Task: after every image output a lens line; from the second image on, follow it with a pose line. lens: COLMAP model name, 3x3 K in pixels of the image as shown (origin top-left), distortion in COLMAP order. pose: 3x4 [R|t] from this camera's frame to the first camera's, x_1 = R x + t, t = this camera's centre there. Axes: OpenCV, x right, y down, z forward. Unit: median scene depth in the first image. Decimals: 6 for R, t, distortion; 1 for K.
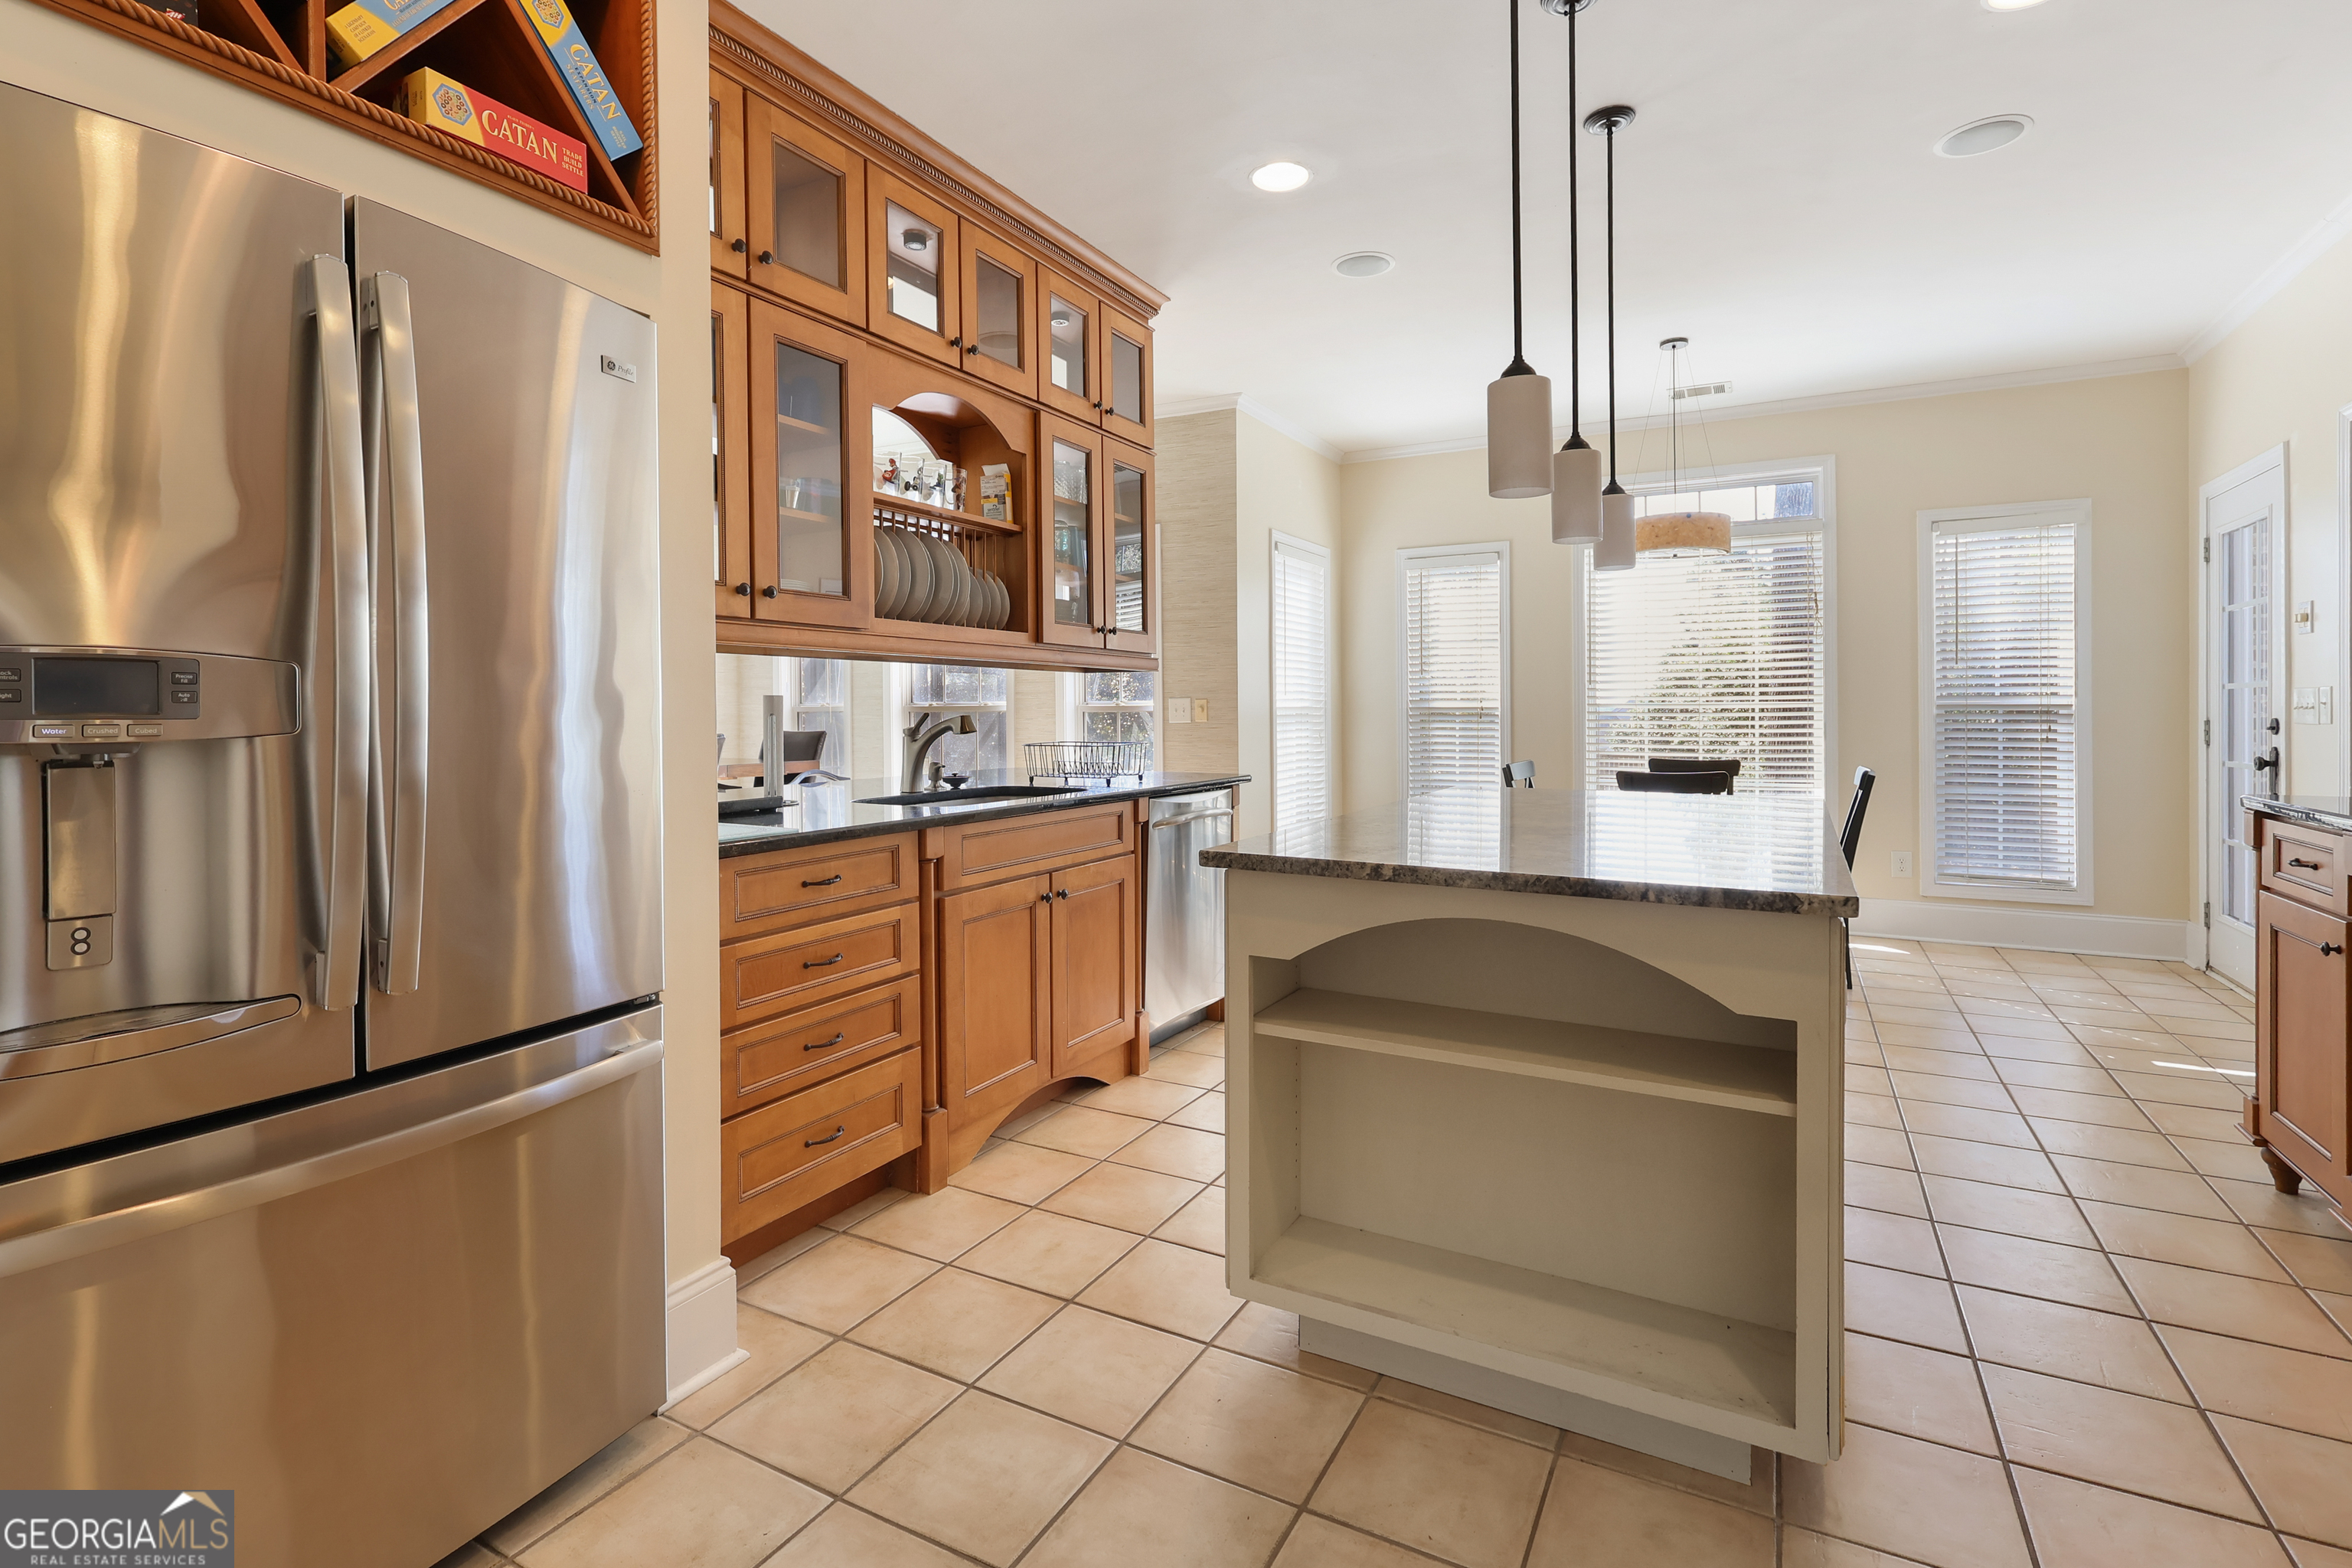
lens RADIAL K [[1121.7, 0, 1162.9], [0, 1121.7, 722.4], [0, 0, 1]] dist [0.000258, 0.000437]
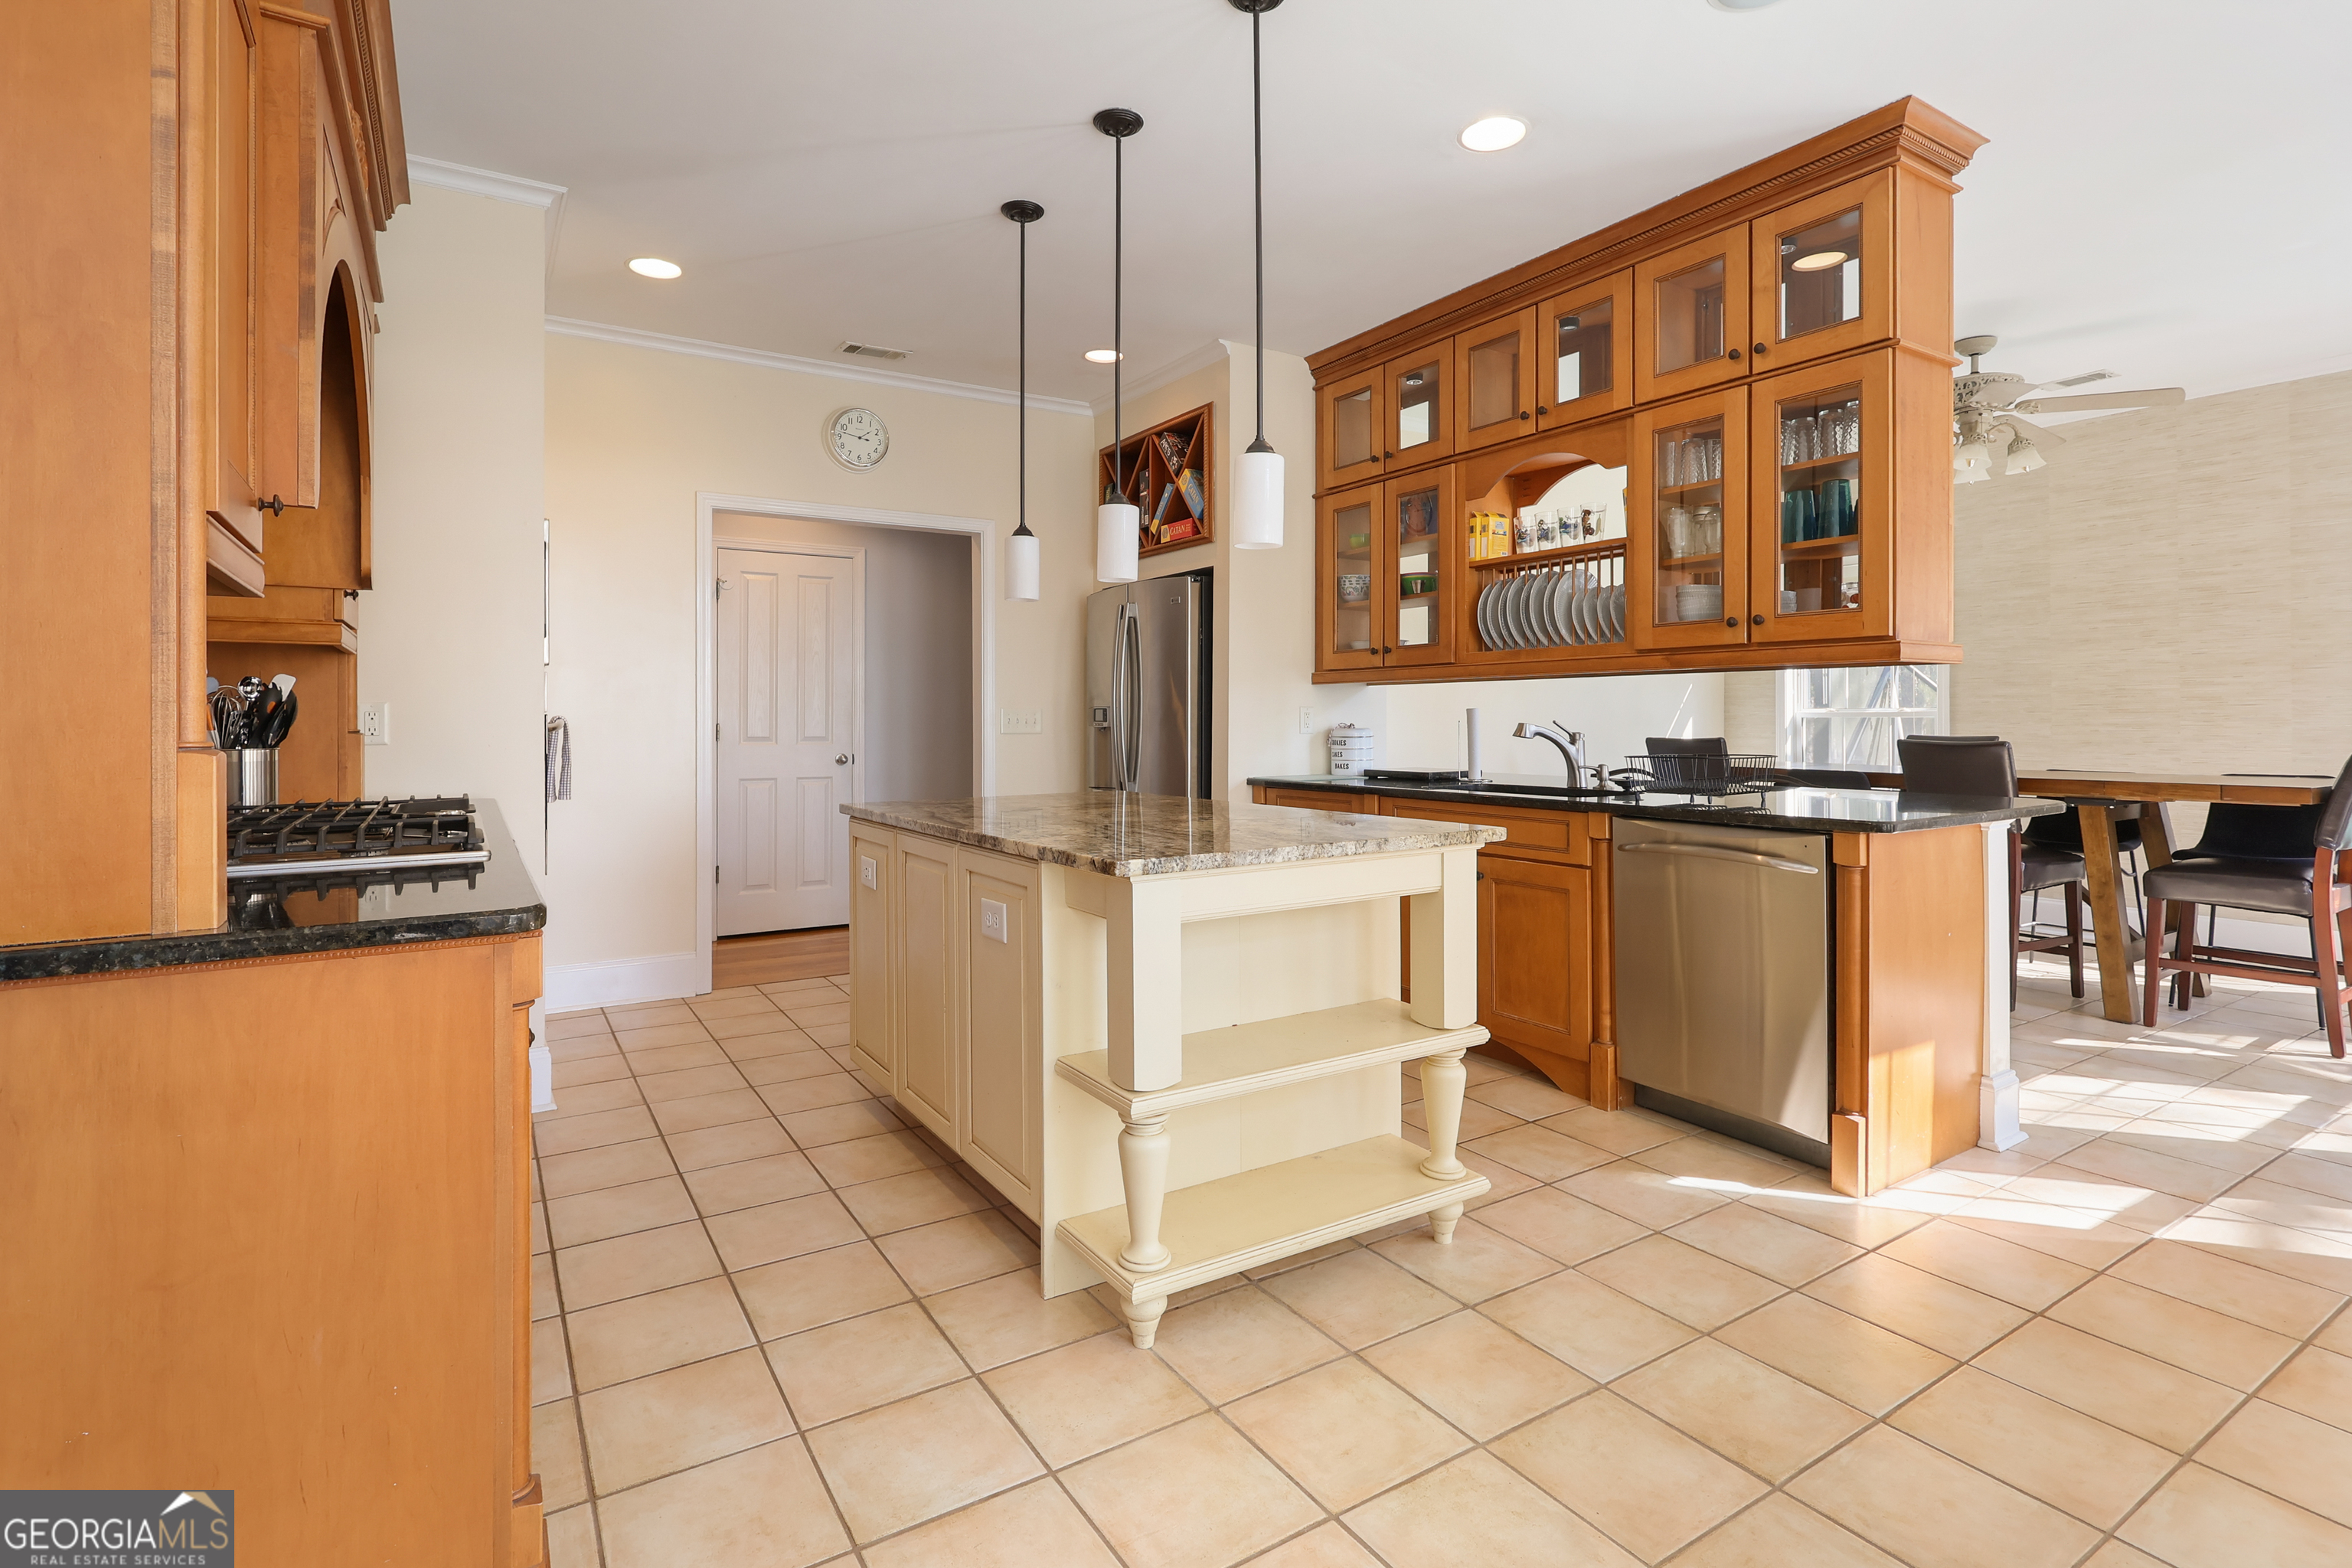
lens RADIAL K [[1107.5, 0, 1158.1], [0, 1107.5, 725.2], [0, 0, 1]] dist [0.000846, -0.000533]
pose [[-0.490494, 0.010147, -0.871386, 1.258912], [-0.002971, 0.999907, 0.013315, -0.022967], [0.871440, 0.009120, -0.490418, 1.486339]]
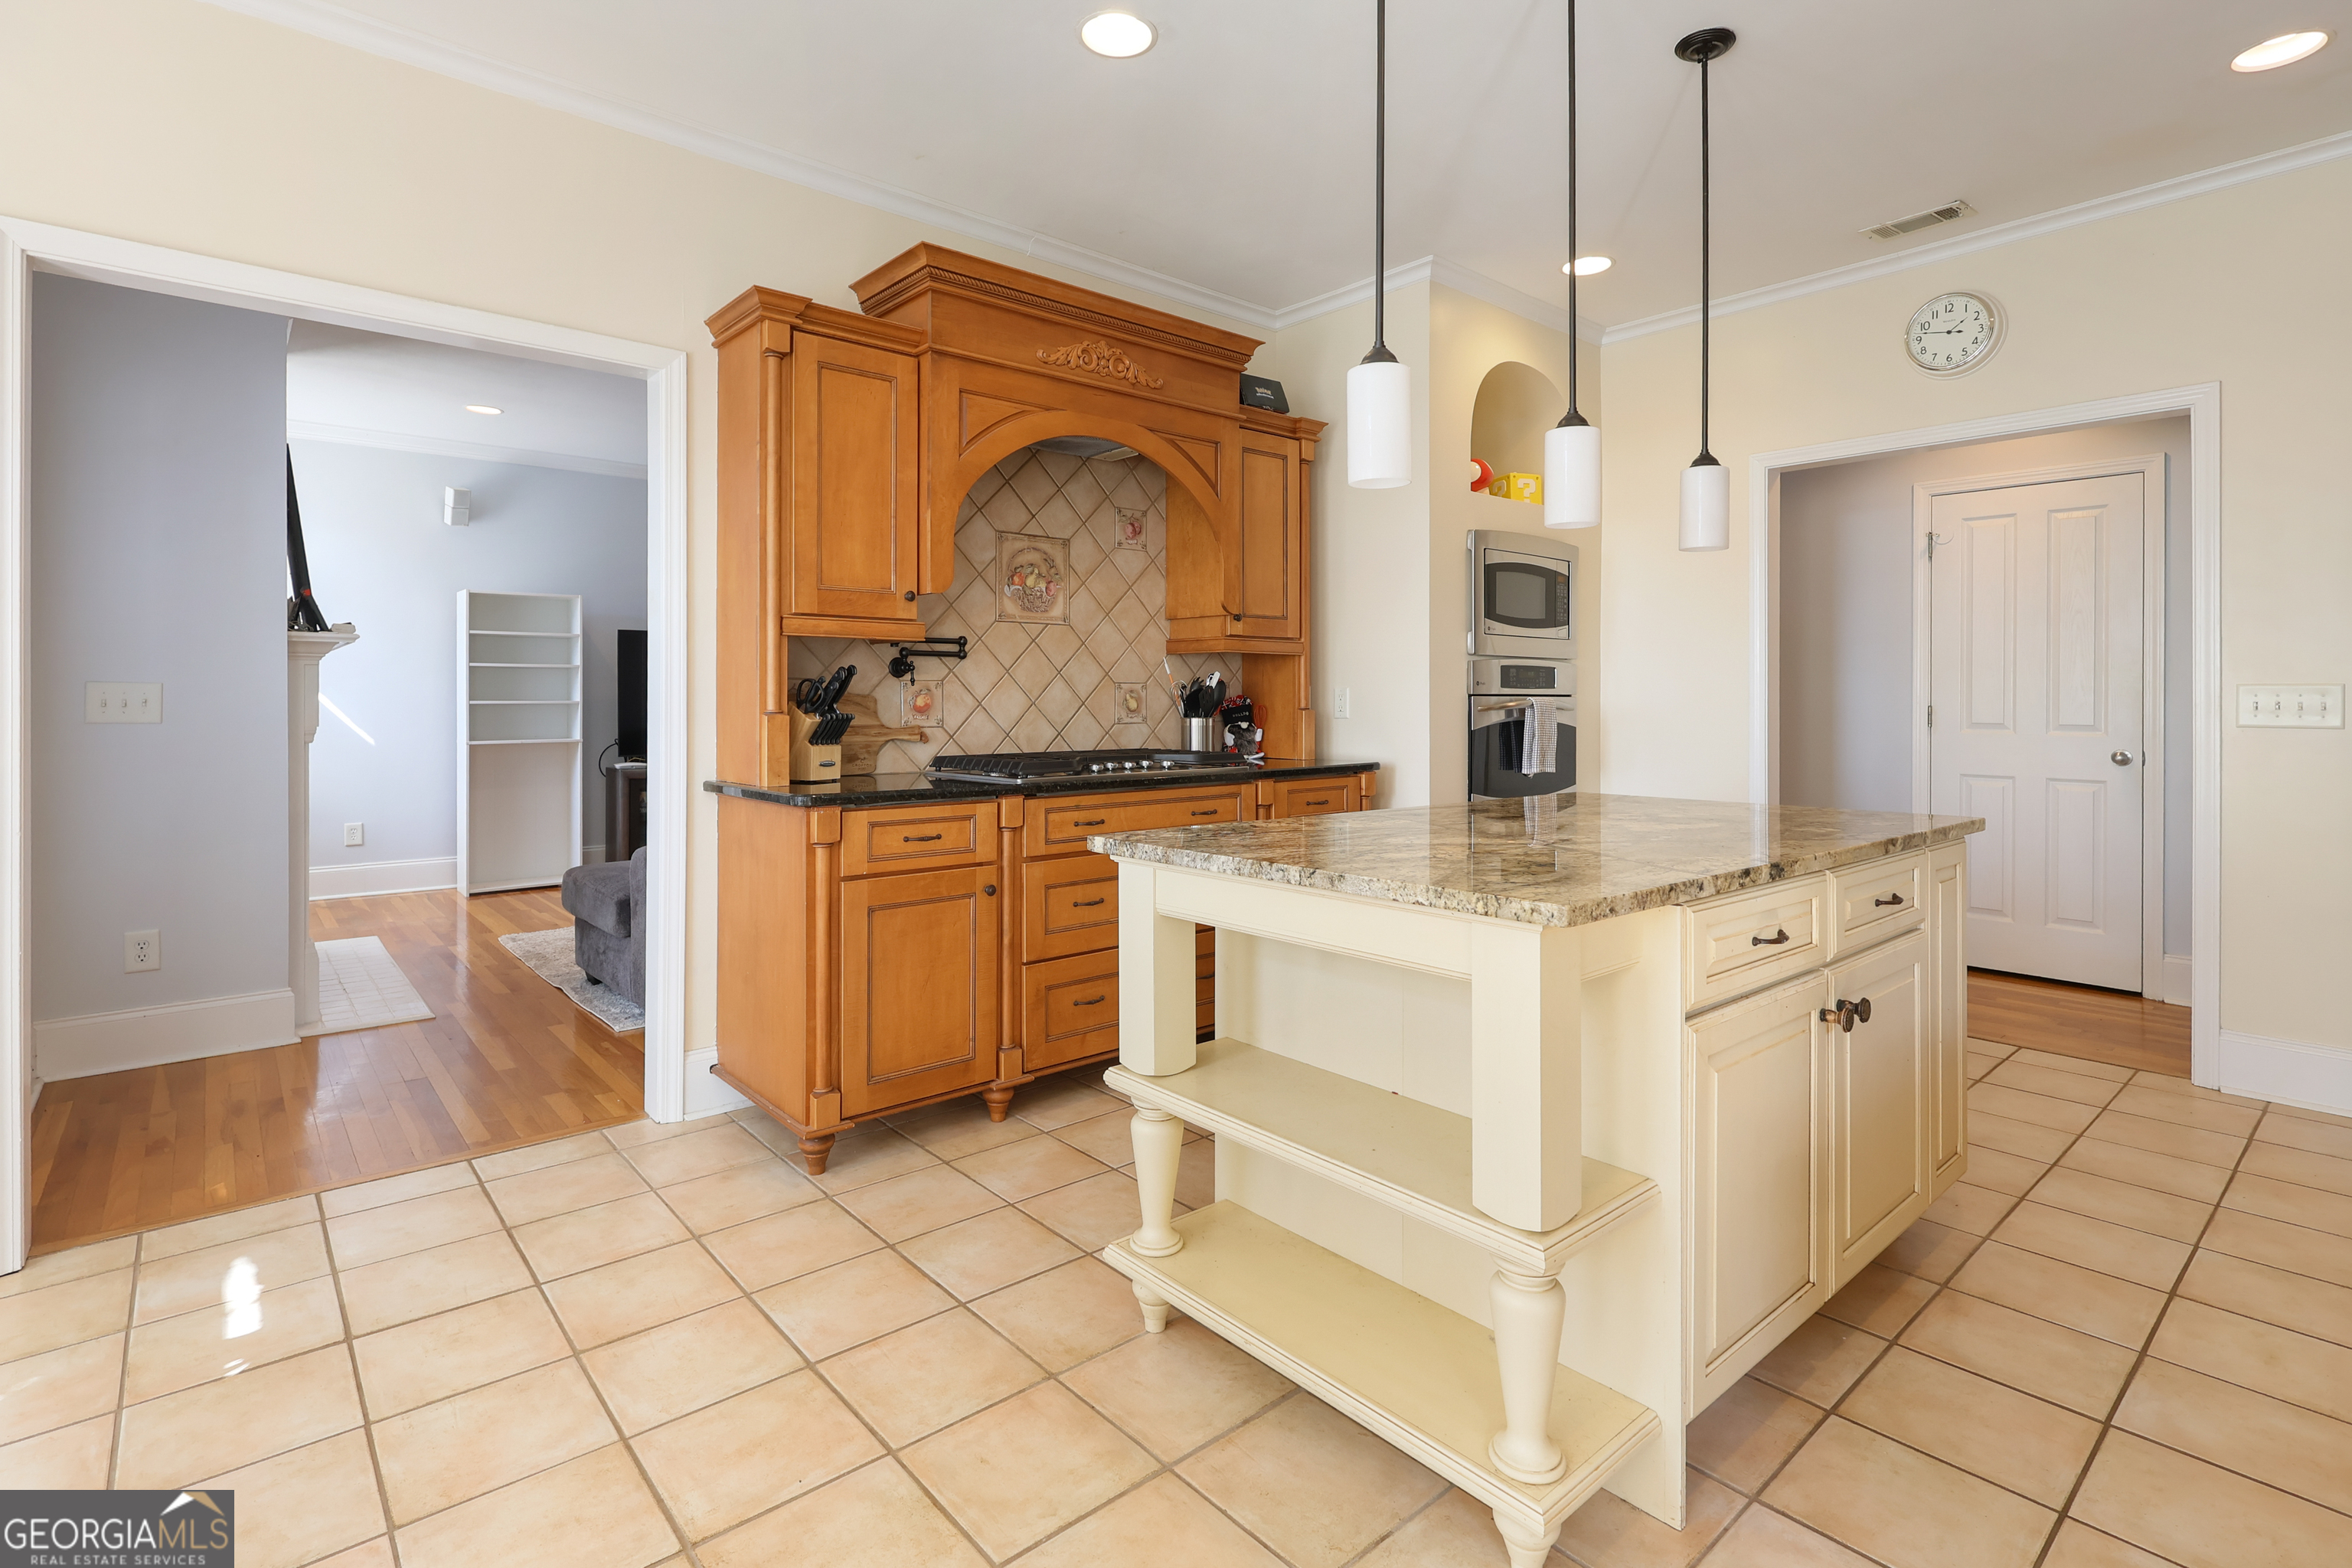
lens RADIAL K [[1123.7, 0, 1171.1], [0, 1123.7, 693.1], [0, 0, 1]] dist [-0.000566, 0.000245]
pose [[-0.938028, 0.003724, 0.346541, 0.323532], [0.004946, 0.999984, 0.002642, -0.025873], [-0.346525, 0.004192, -0.938031, 1.827377]]
